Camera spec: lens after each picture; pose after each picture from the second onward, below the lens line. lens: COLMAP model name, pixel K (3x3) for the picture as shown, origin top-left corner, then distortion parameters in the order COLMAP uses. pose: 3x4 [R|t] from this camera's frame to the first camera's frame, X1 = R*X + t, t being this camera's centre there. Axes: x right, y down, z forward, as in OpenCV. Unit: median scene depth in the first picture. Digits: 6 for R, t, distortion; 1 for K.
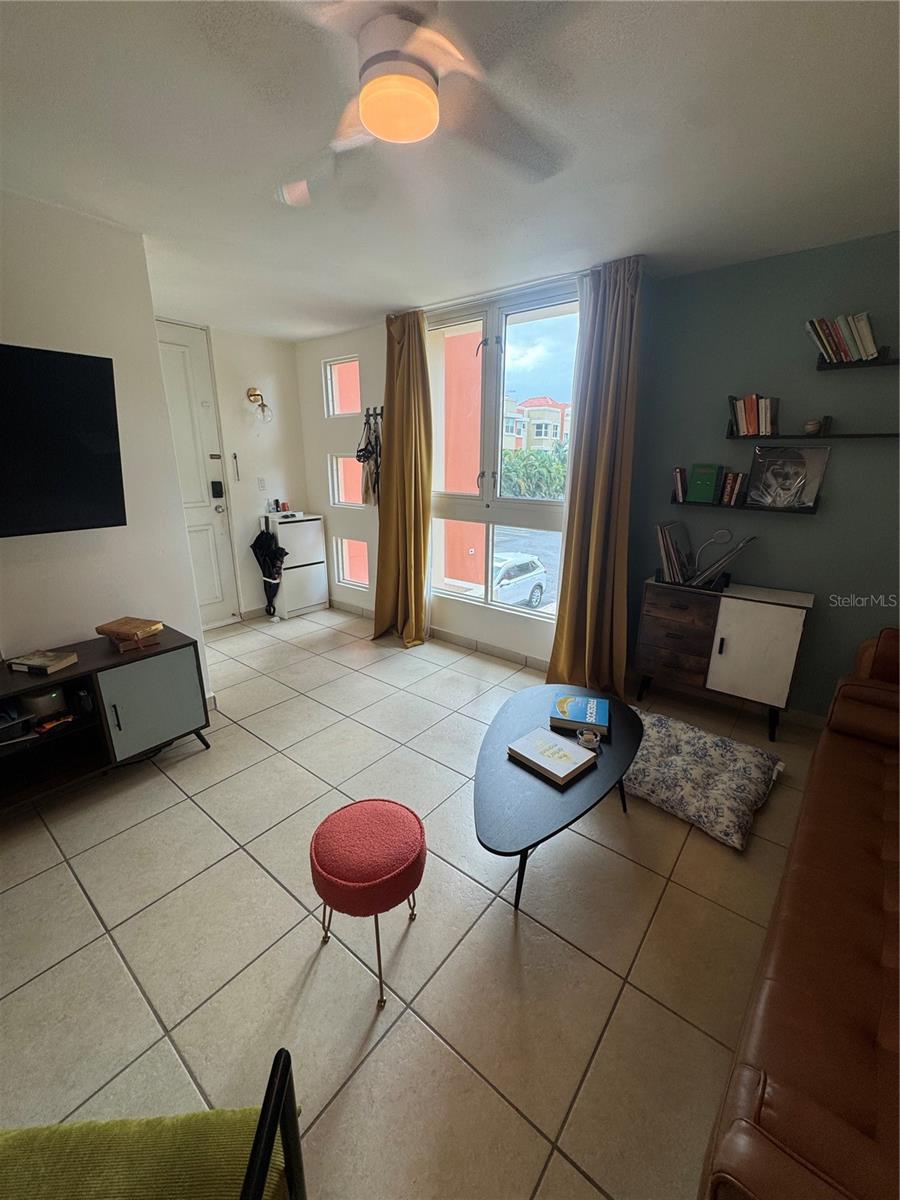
lens RADIAL K [[479.7, 0, 450.9], [0, 479.7, 597.1], [0, 0, 1]] dist [0.002311, -0.000149]
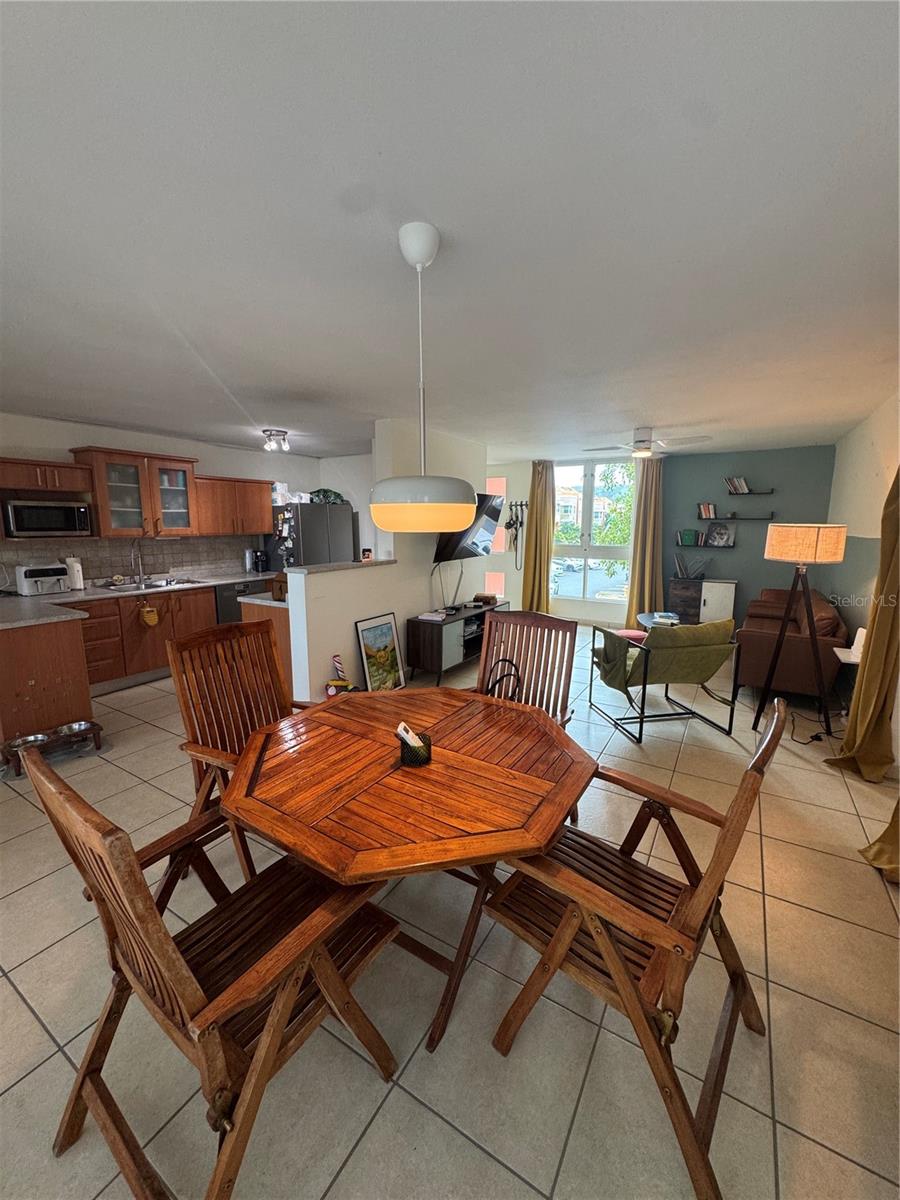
lens RADIAL K [[479.7, 0, 452.9], [0, 479.7, 600.8], [0, 0, 1]] dist [0.002311, -0.000149]
pose [[0.990789, -0.024403, 0.133200, -0.991157], [0.040596, 0.991913, -0.120248, 0.324578], [-0.129189, 0.124548, 0.983767, -1.190225]]
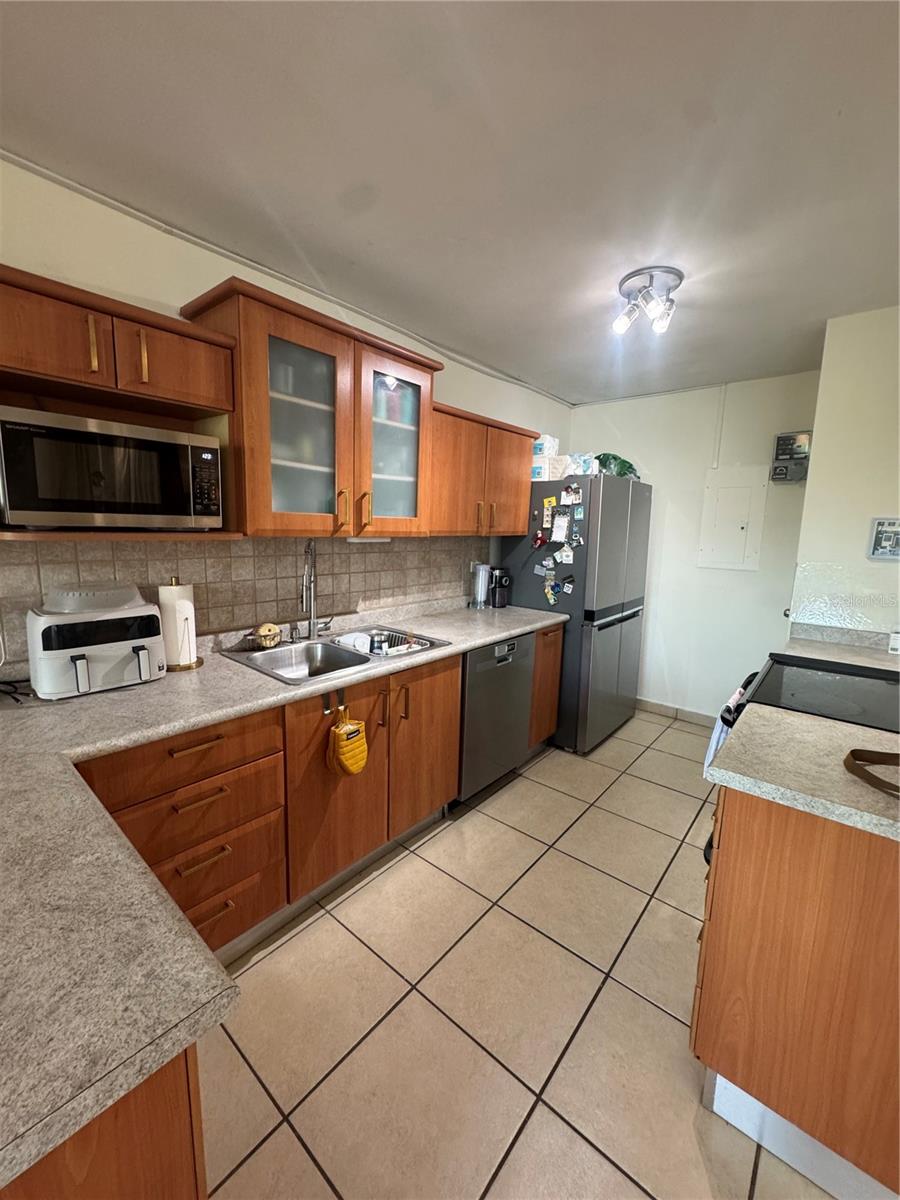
lens RADIAL K [[479.7, 0, 451.0], [0, 479.7, 599.0], [0, 0, 1]] dist [0.002311, -0.000149]
pose [[0.999616, 0.022763, -0.015787, -1.678395], [-0.024655, 0.990885, -0.132436, 0.022353], [0.012628, 0.132774, 0.991066, -0.052996]]
